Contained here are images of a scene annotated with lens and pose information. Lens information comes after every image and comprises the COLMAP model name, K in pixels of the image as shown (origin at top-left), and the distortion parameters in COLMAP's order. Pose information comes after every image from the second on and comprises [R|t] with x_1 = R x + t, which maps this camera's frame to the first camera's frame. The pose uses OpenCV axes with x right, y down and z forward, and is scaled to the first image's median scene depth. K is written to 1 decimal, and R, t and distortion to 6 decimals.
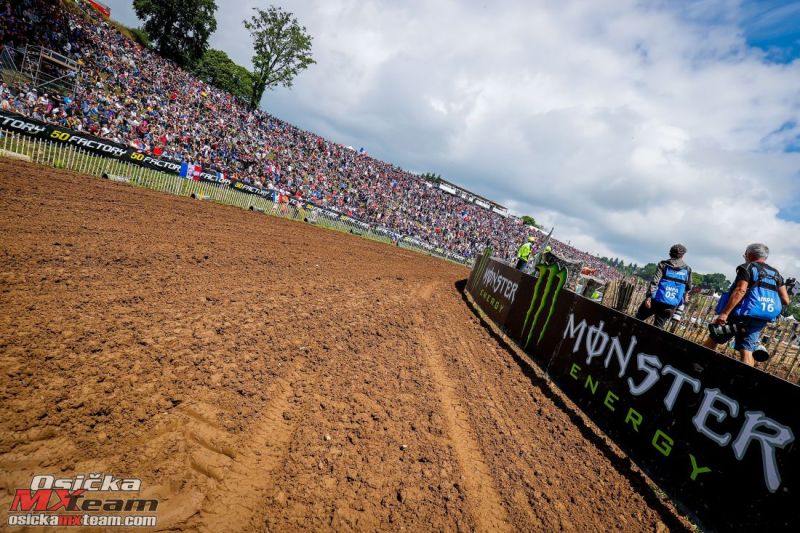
lens RADIAL K [[377.9, 0, 400.0], [0, 377.9, 266.5], [0, 0, 1]] dist [-0.031051, 0.000618]
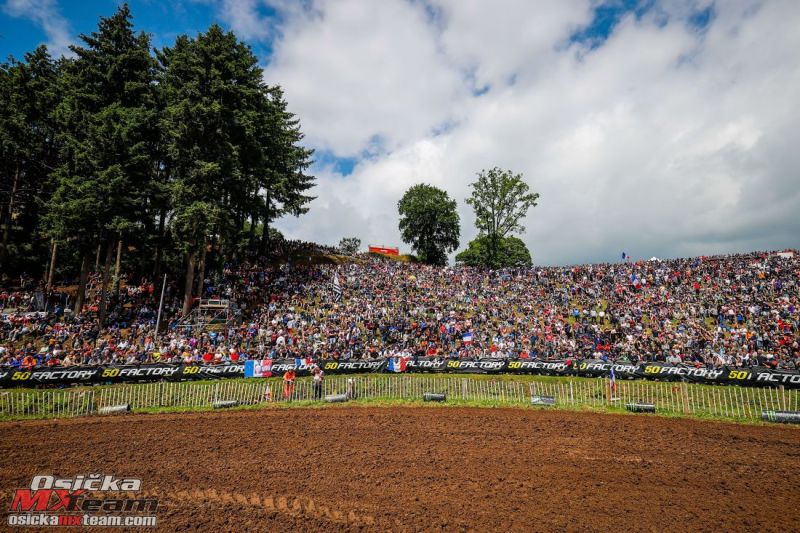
lens RADIAL K [[377.9, 0, 400.0], [0, 377.9, 266.5], [0, 0, 1]] dist [-0.031051, 0.000618]
pose [[0.588221, -0.466893, -0.660309, 0.258836], [0.129831, 0.860435, -0.492742, -0.012026], [0.798211, 0.204113, 0.566743, 0.824065]]
